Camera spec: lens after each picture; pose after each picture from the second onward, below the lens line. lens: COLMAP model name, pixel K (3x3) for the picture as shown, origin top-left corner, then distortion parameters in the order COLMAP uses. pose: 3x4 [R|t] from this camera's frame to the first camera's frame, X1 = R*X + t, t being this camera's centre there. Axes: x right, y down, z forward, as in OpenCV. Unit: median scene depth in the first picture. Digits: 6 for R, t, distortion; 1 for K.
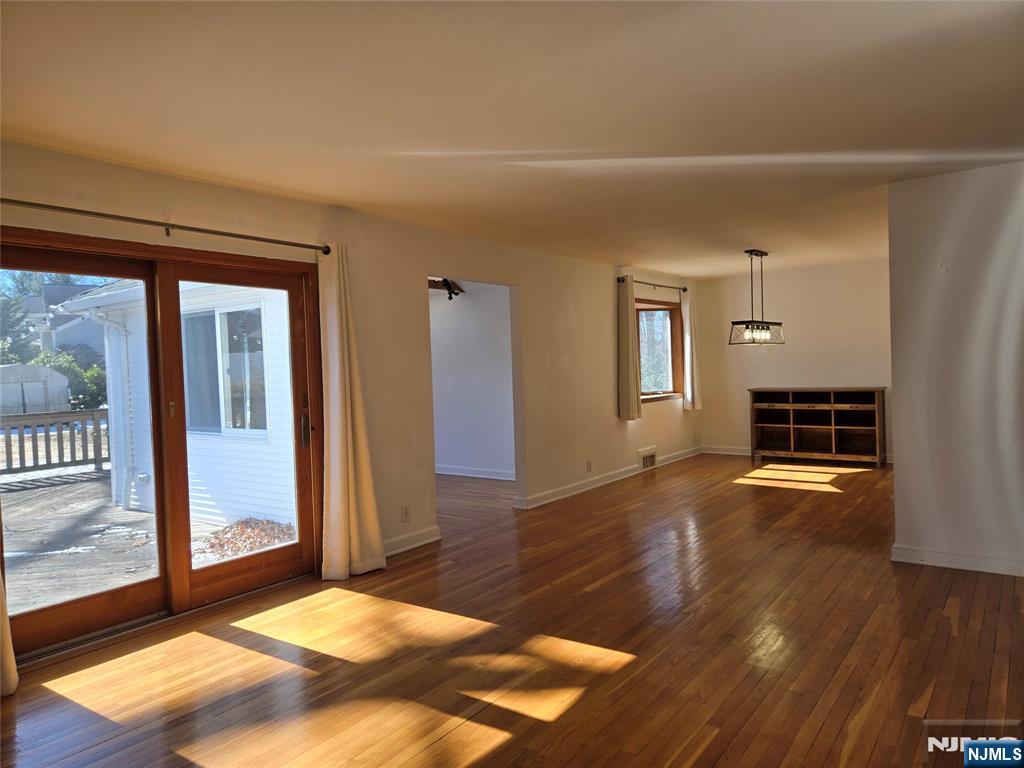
lens RADIAL K [[685.3, 0, 512.0], [0, 685.3, 384.0], [0, 0, 1]] dist [0.102950, -0.075995]
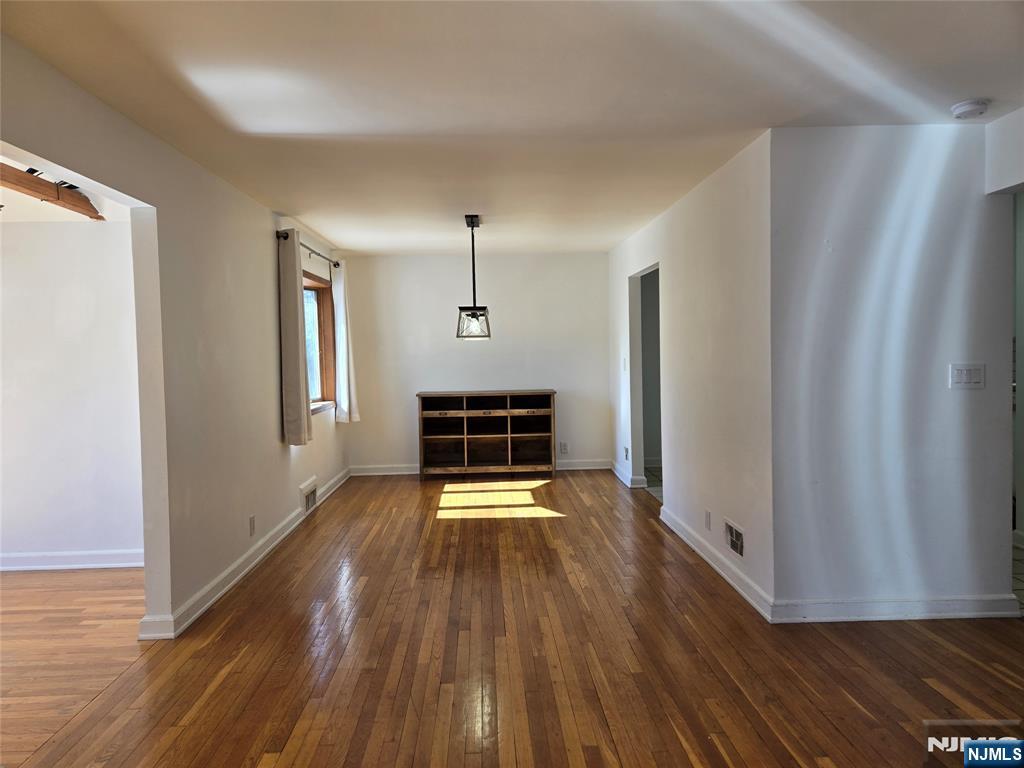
lens RADIAL K [[682.7, 0, 512.0], [0, 682.7, 384.0], [0, 0, 1]] dist [0.077407, -0.069627]
pose [[0.778306, -0.012315, 0.627764, -0.082445], [0.010218, 0.999924, 0.006947, -0.009616], [-0.627802, 0.001007, 0.778373, 0.320777]]
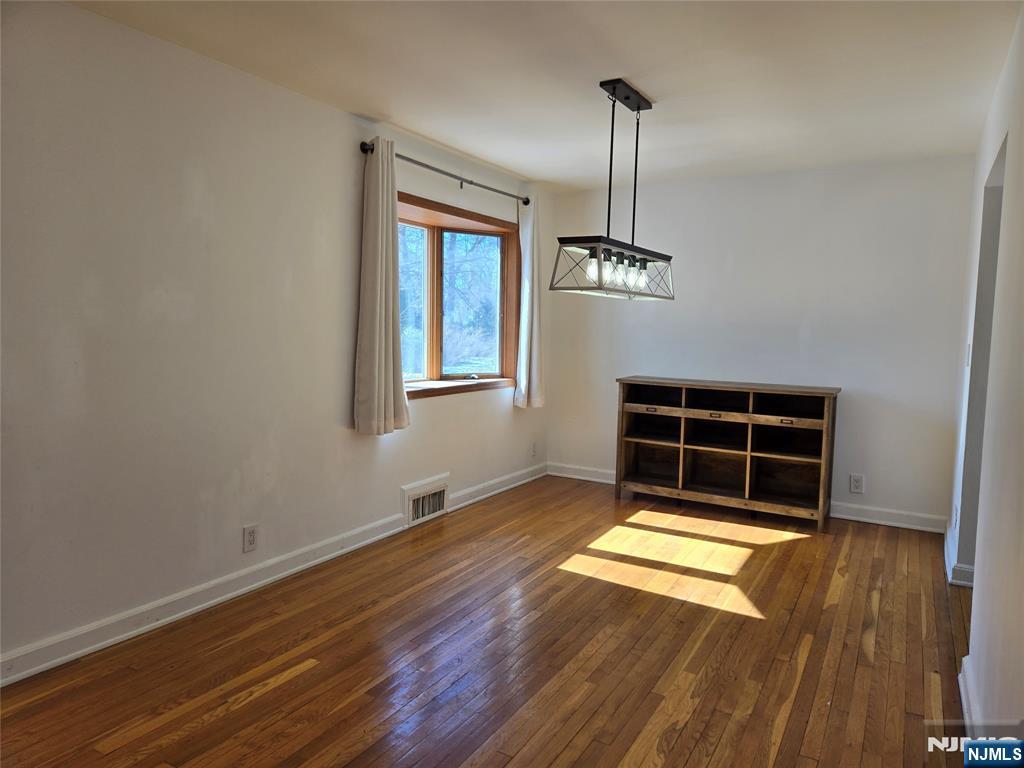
lens RADIAL K [[682.7, 0, 512.0], [0, 682.7, 384.0], [0, 0, 1]] dist [0.077407, -0.069627]
pose [[0.992225, 0.047122, 0.115188, 0.197274], [-0.053822, 0.996992, 0.055764, -0.016468], [-0.112214, -0.061530, 0.991777, 0.460963]]
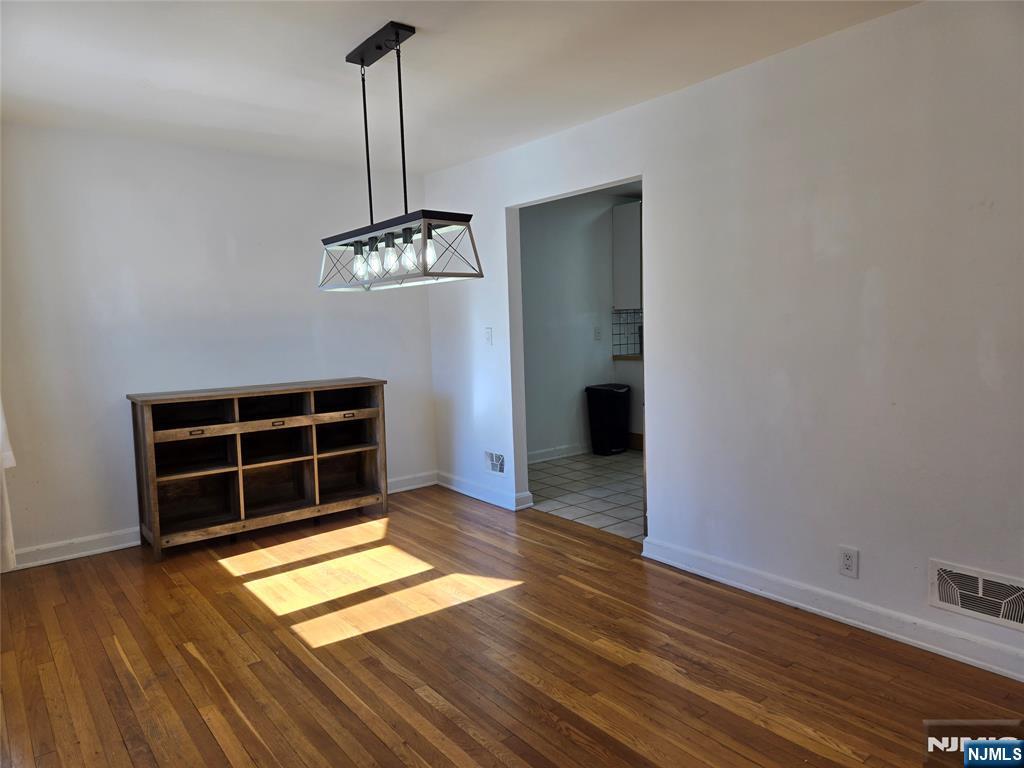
lens RADIAL K [[682.7, 0, 512.0], [0, 682.7, 384.0], [0, 0, 1]] dist [0.077407, -0.069627]
pose [[0.264566, -0.063686, 0.962262, -0.008671], [0.046402, 0.997502, 0.053261, -0.015540], [-0.963250, 0.030560, 0.266861, 0.708789]]
